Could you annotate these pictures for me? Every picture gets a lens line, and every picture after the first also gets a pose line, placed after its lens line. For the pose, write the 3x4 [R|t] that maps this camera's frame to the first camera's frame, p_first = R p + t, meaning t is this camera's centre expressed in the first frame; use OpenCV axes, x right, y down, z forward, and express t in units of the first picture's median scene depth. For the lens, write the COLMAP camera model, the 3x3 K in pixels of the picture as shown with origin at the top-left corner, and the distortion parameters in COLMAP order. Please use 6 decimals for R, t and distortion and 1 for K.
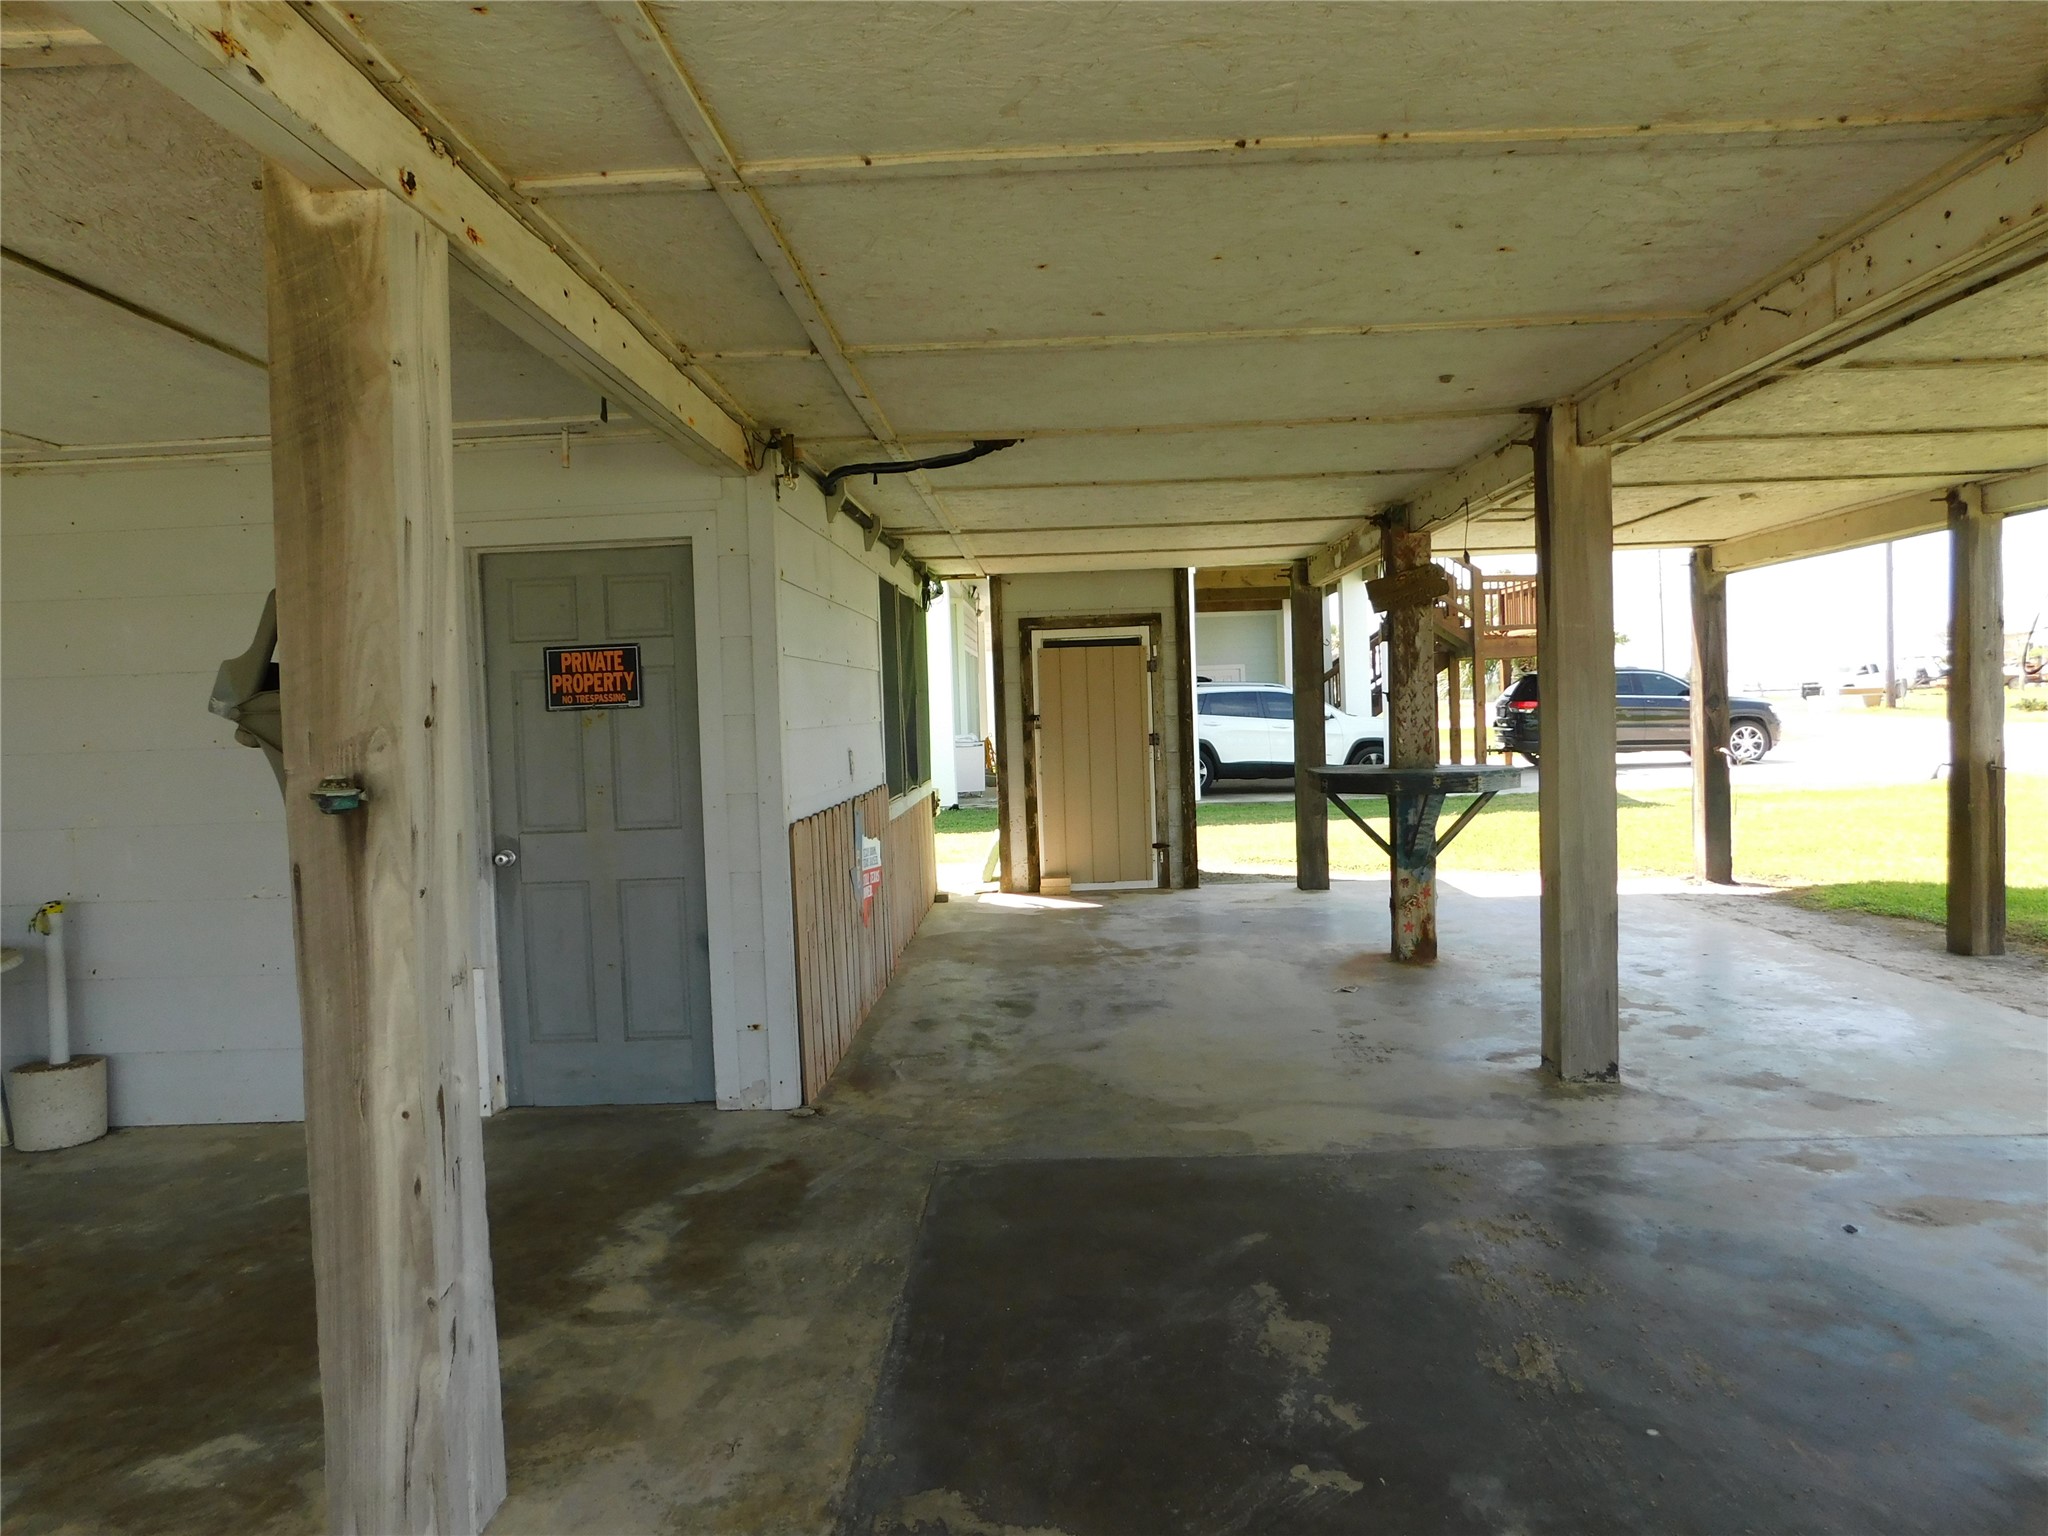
lens RADIAL K [[1360.3, 0, 1038.6], [0, 1360.3, 765.1], [0, 0, 1]] dist [-0.060466, 0.046159]
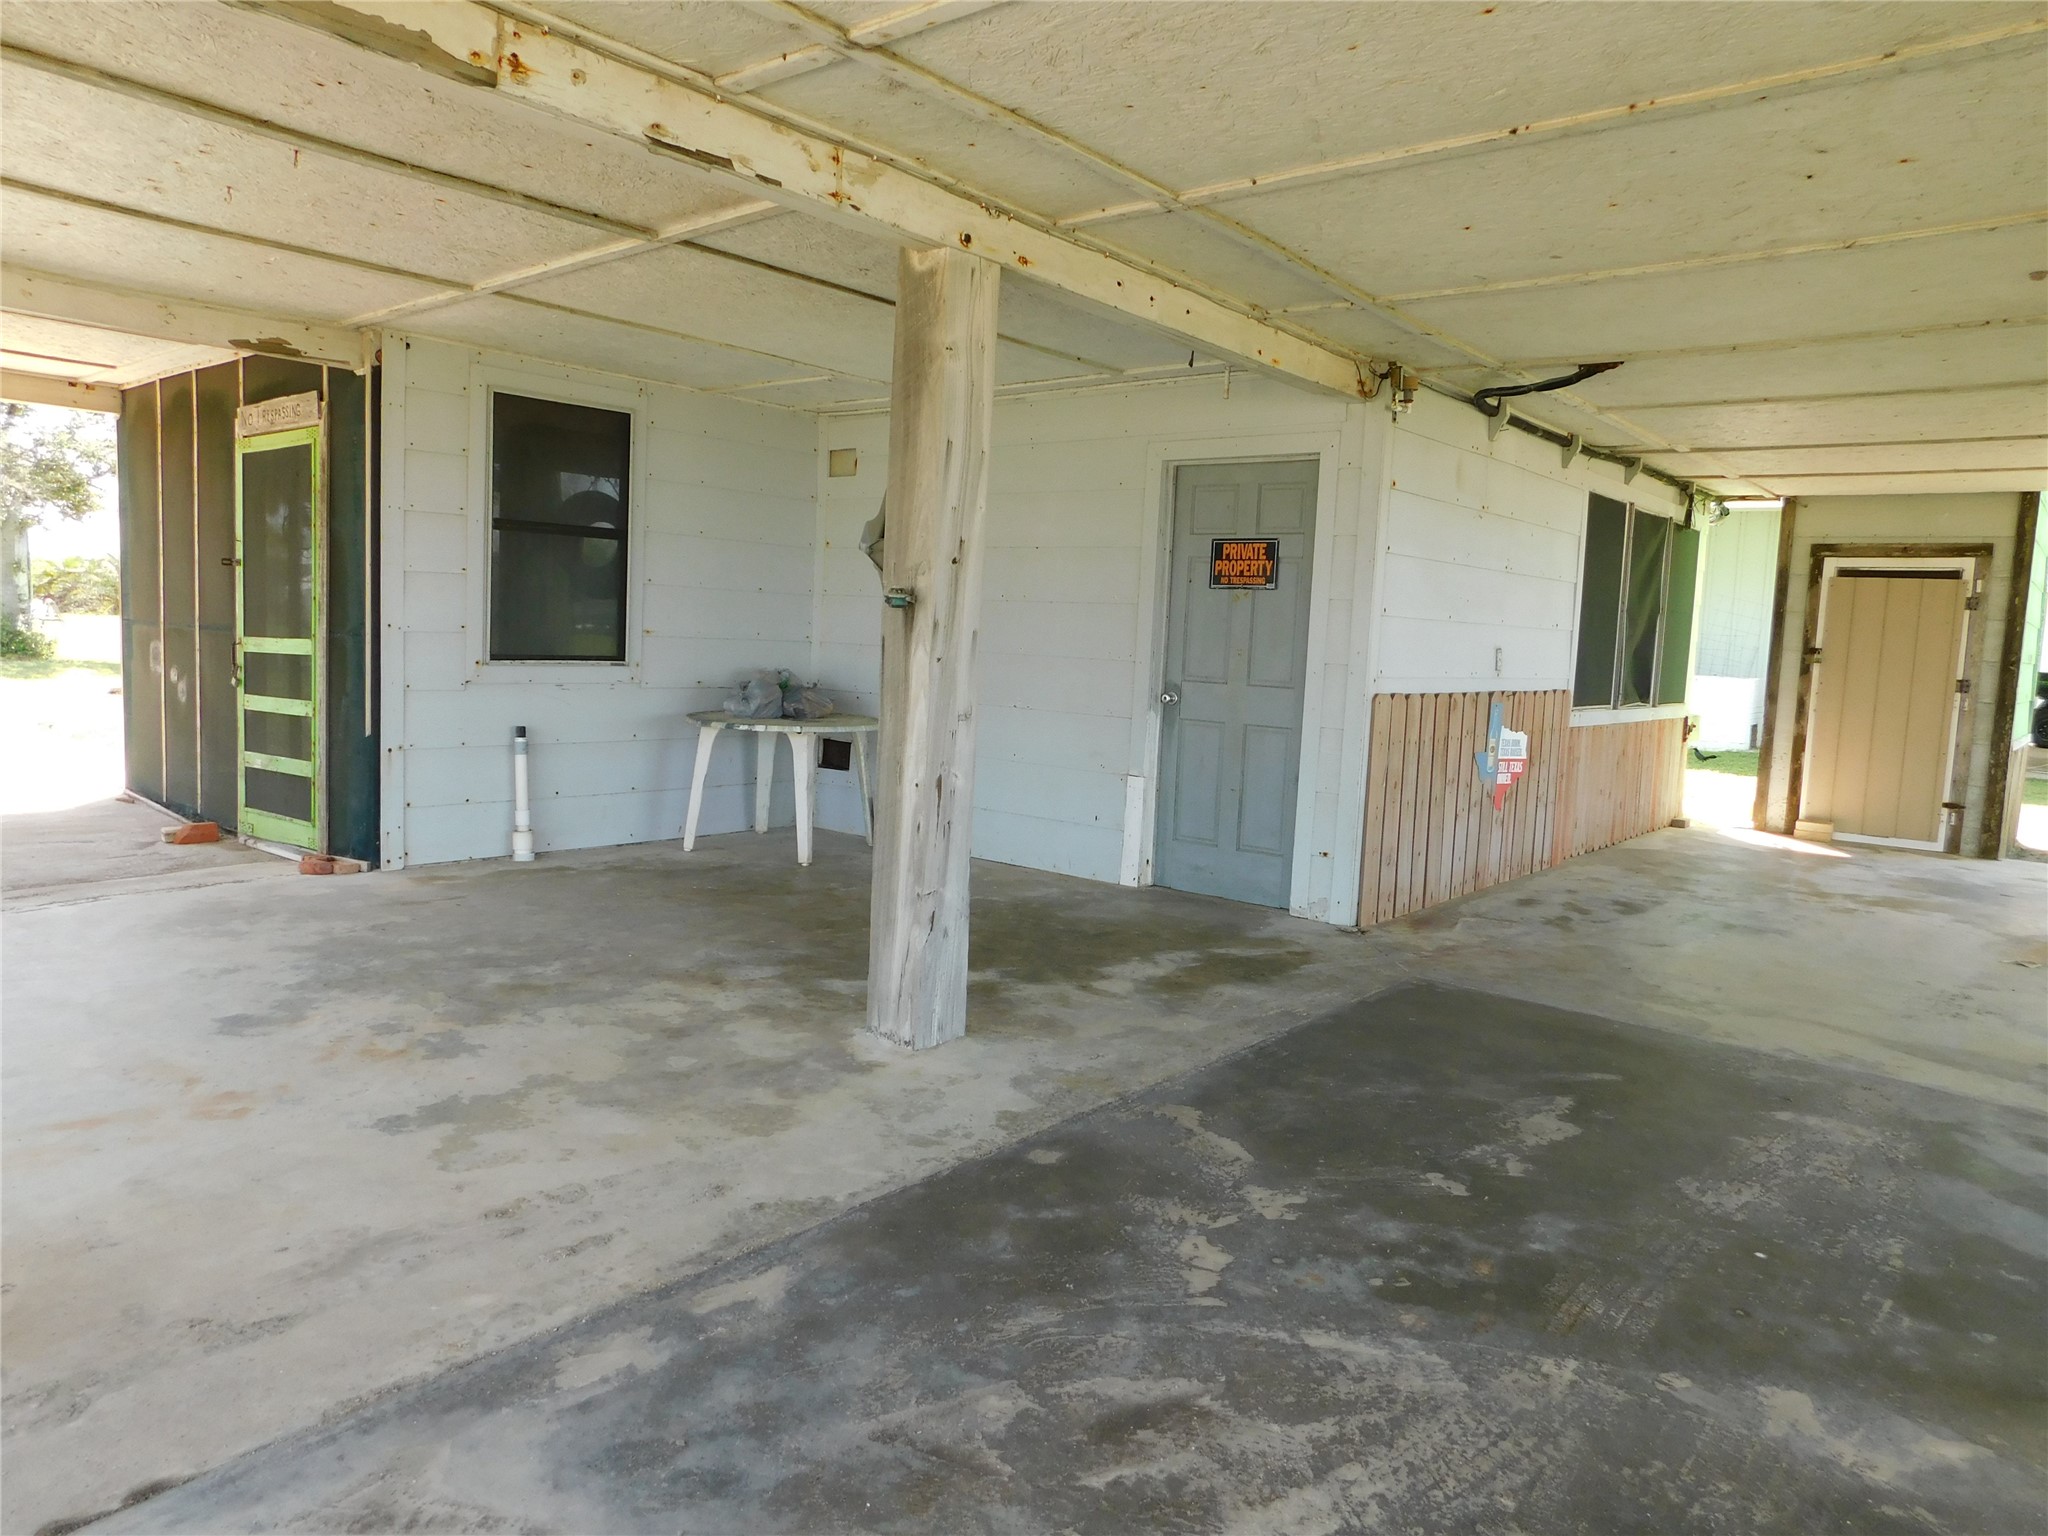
lens RADIAL K [[1360.3, 0, 1030.0], [0, 1360.3, 766.3], [0, 0, 1]] dist [-0.060466, 0.046159]
pose [[0.779406, 0.133109, -0.612216, 0.435914], [-0.097439, 0.991034, 0.091424, 0.036435], [0.618896, -0.011603, 0.785387, -0.179453]]
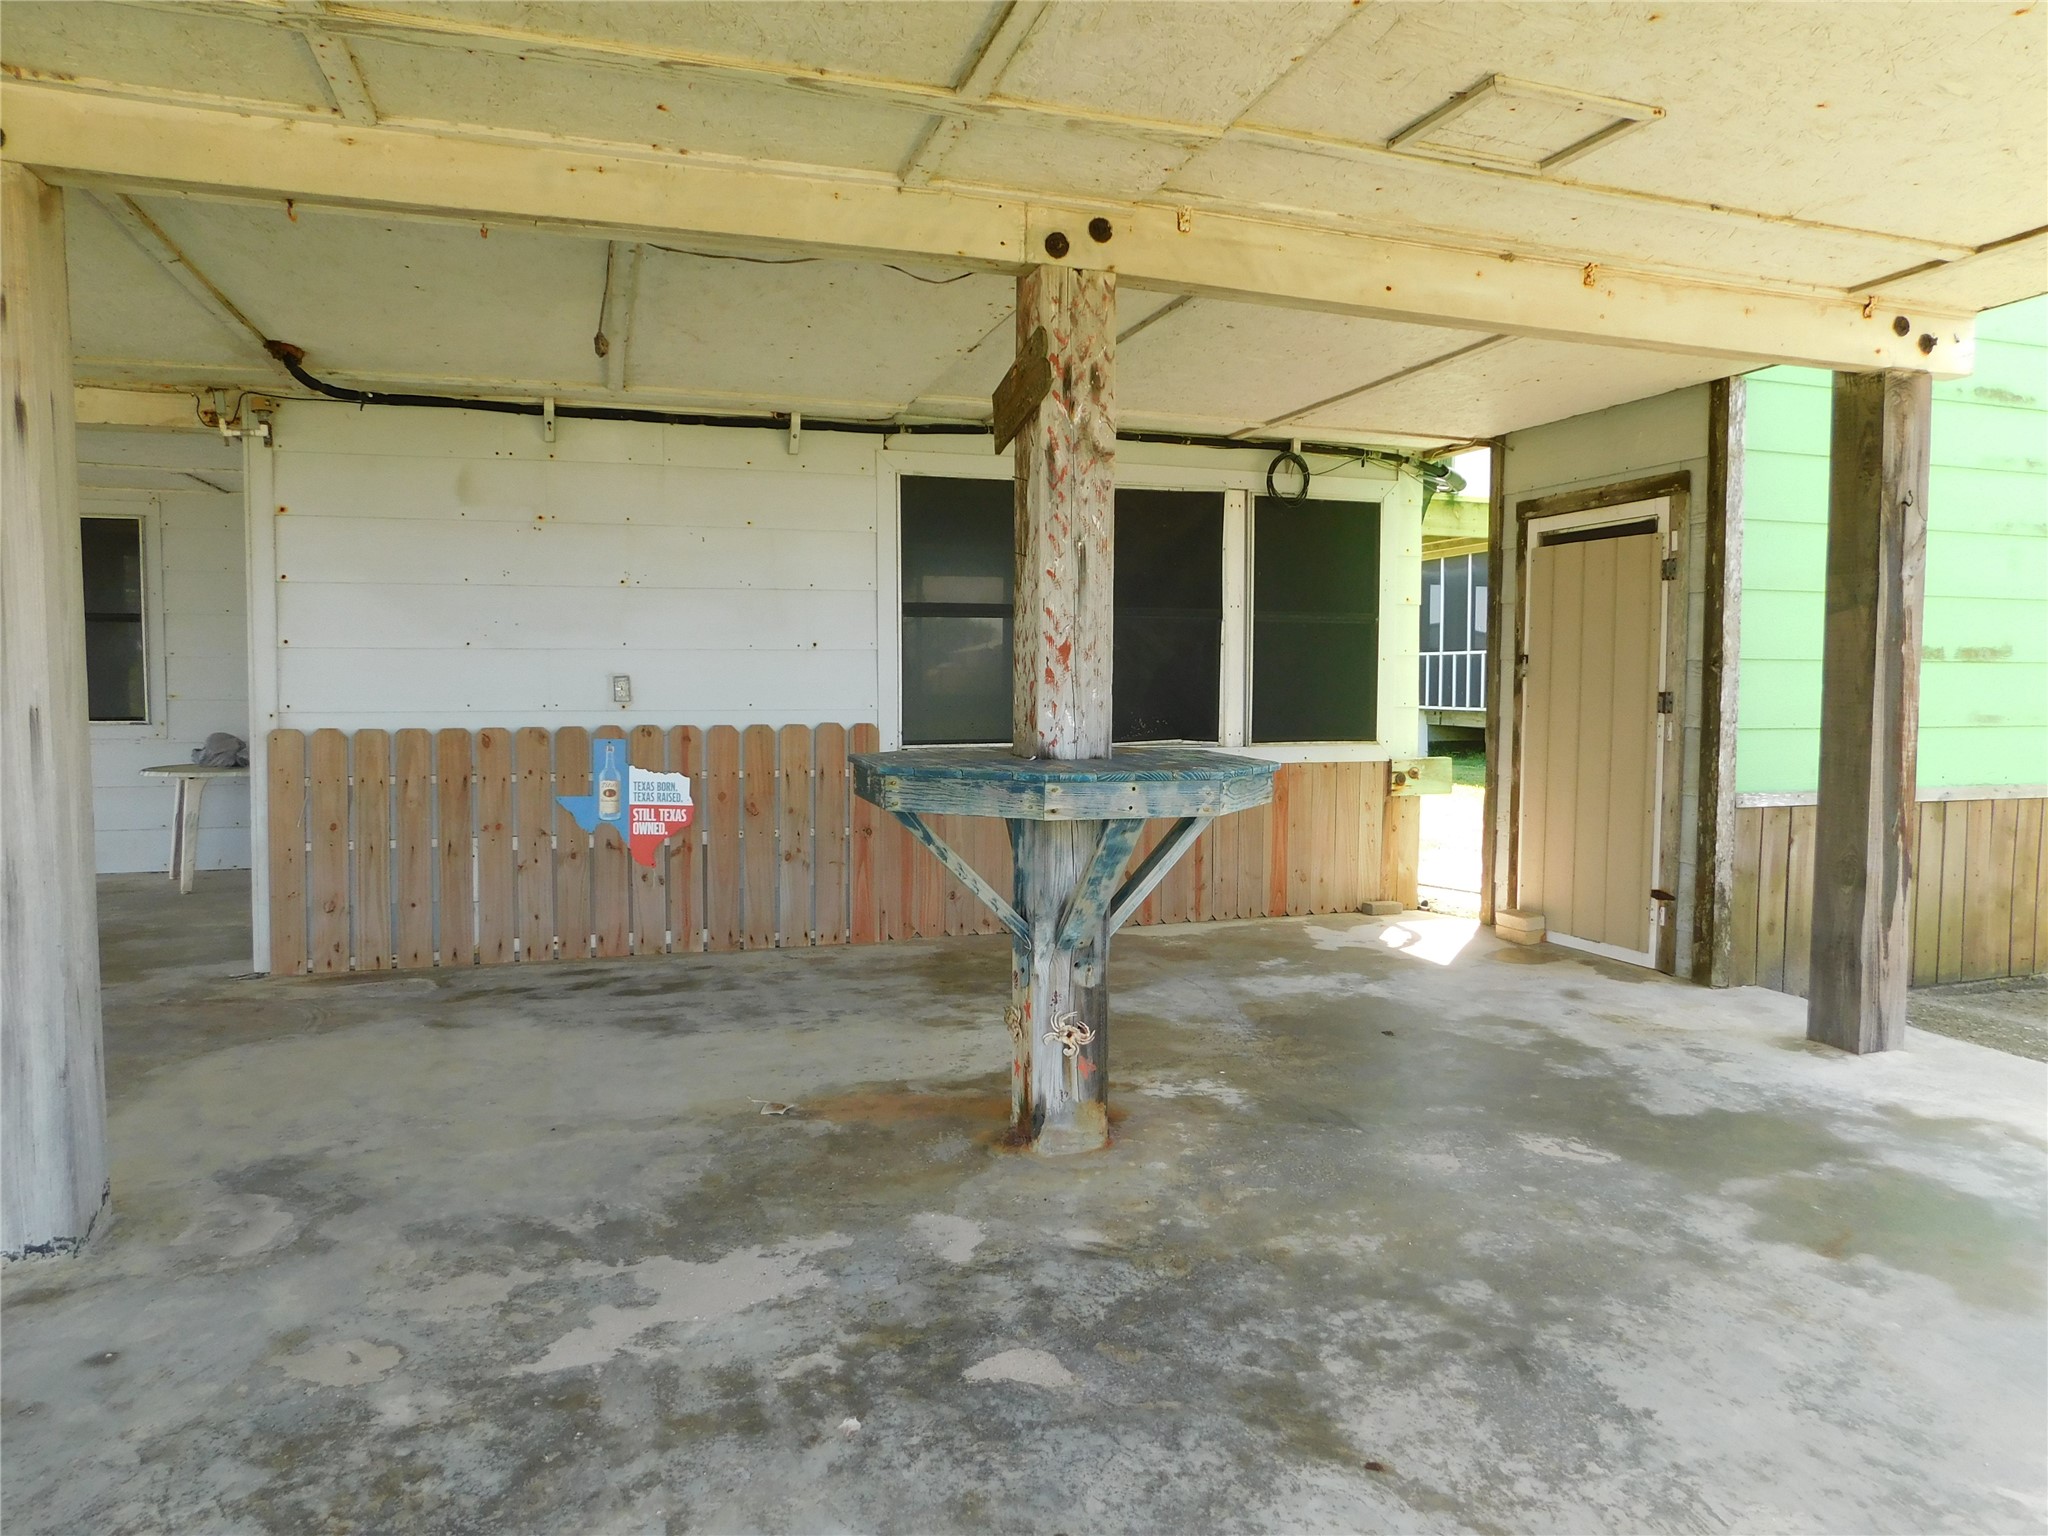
lens RADIAL K [[1360.3, 0, 1025.0], [0, 1360.3, 765.3], [0, 0, 1]] dist [-0.060466, 0.046159]
pose [[0.328975, 0.094890, -0.939559, 1.488111], [-0.051639, 0.995258, 0.082435, -0.072862], [0.942926, 0.021399, 0.332315, 1.661813]]
